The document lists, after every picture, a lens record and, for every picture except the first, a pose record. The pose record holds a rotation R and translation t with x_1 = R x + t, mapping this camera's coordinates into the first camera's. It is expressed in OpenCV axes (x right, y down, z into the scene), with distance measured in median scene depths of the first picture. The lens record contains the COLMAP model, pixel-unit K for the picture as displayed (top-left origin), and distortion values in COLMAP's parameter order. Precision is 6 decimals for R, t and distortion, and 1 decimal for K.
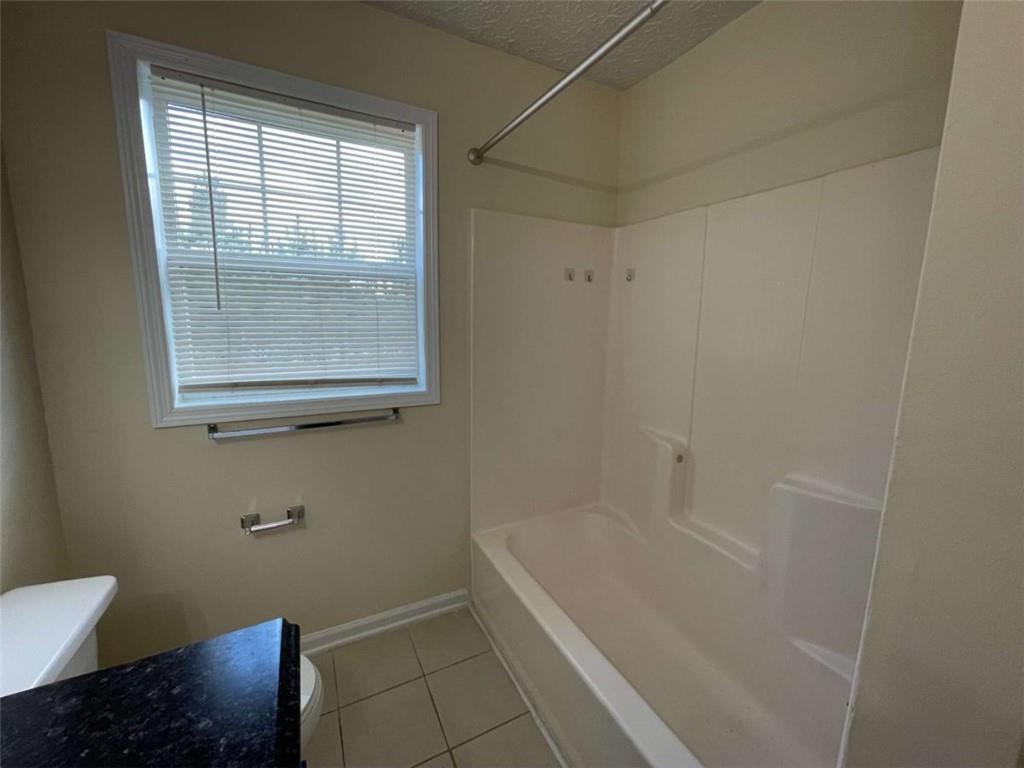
lens RADIAL K [[411.2, 0, 511.9], [0, 411.2, 377.0], [0, 0, 1]] dist [-0.001635, -0.000055]
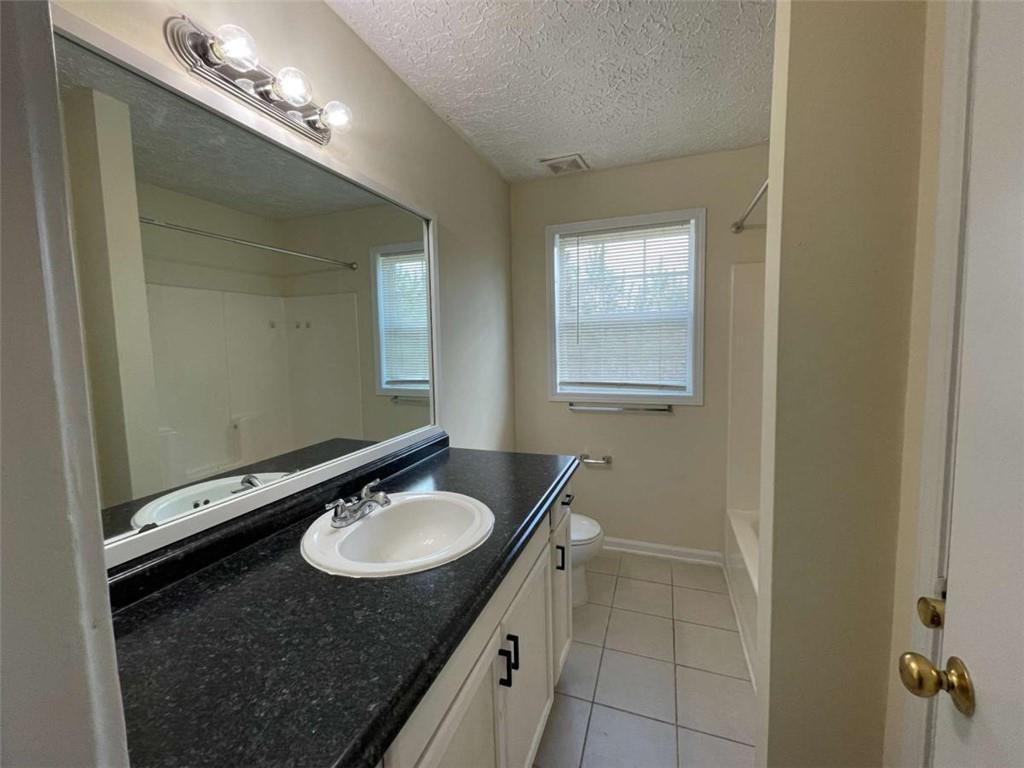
lens RADIAL K [[413.1, 0, 513.6], [0, 413.1, 378.3], [0, 0, 1]] dist [0.000288, 0.000242]
pose [[0.676834, 0.033382, -0.735378, 0.472703], [-0.073062, 0.997085, -0.021983, 0.056126], [0.732501, 0.068607, 0.677300, -0.486129]]
